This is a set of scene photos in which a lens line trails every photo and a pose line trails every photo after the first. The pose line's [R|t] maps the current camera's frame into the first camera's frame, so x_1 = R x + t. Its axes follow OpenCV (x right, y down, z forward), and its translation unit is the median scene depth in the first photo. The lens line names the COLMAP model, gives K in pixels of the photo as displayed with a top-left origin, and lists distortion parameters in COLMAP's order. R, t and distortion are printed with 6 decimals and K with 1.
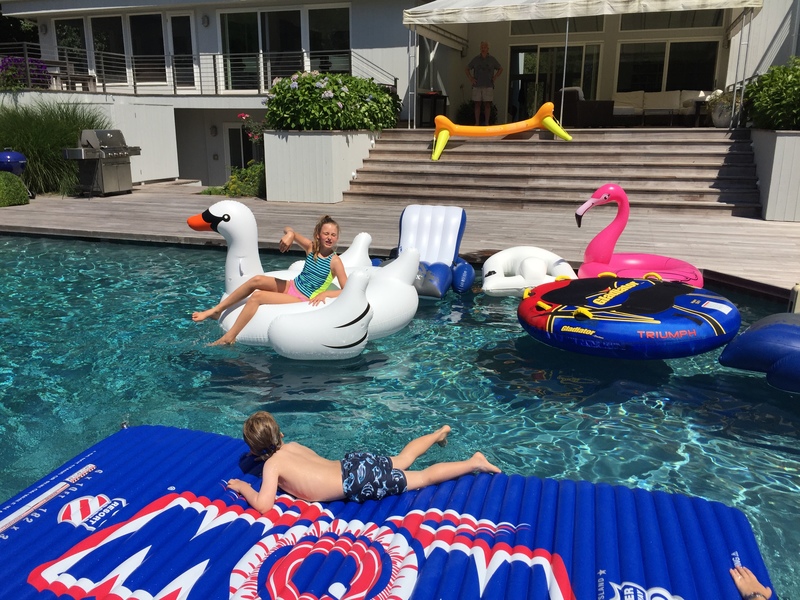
lens RADIAL K [[679.4, 0, 400.8], [0, 679.4, 299.3], [0, 0, 1]] dist [0.009855, -0.015051]
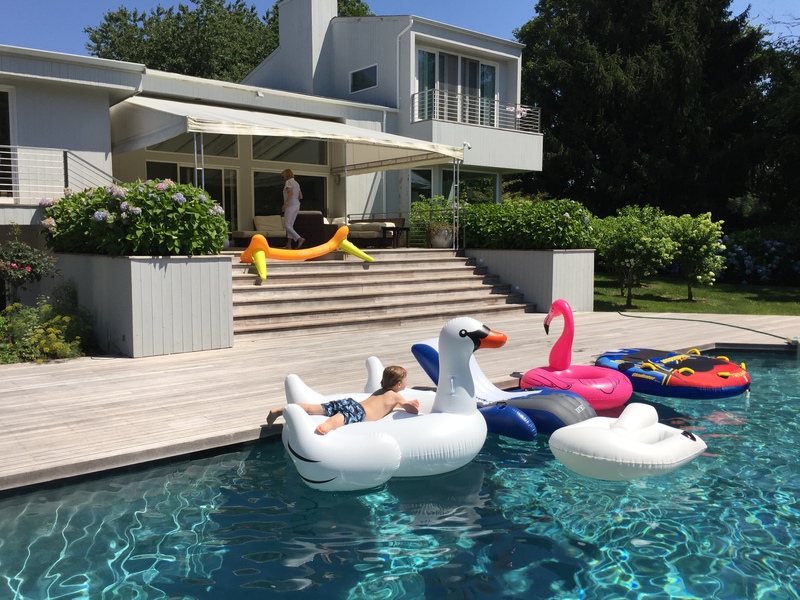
lens RADIAL K [[679.4, 0, 400.7], [0, 679.4, 300.8], [0, 0, 1]] dist [0.009855, -0.015051]
pose [[0.550853, -0.073481, 0.831361, -0.604716], [0.213701, 0.975327, -0.055391, -0.103850], [-0.806780, 0.208175, 0.552965, 0.391097]]
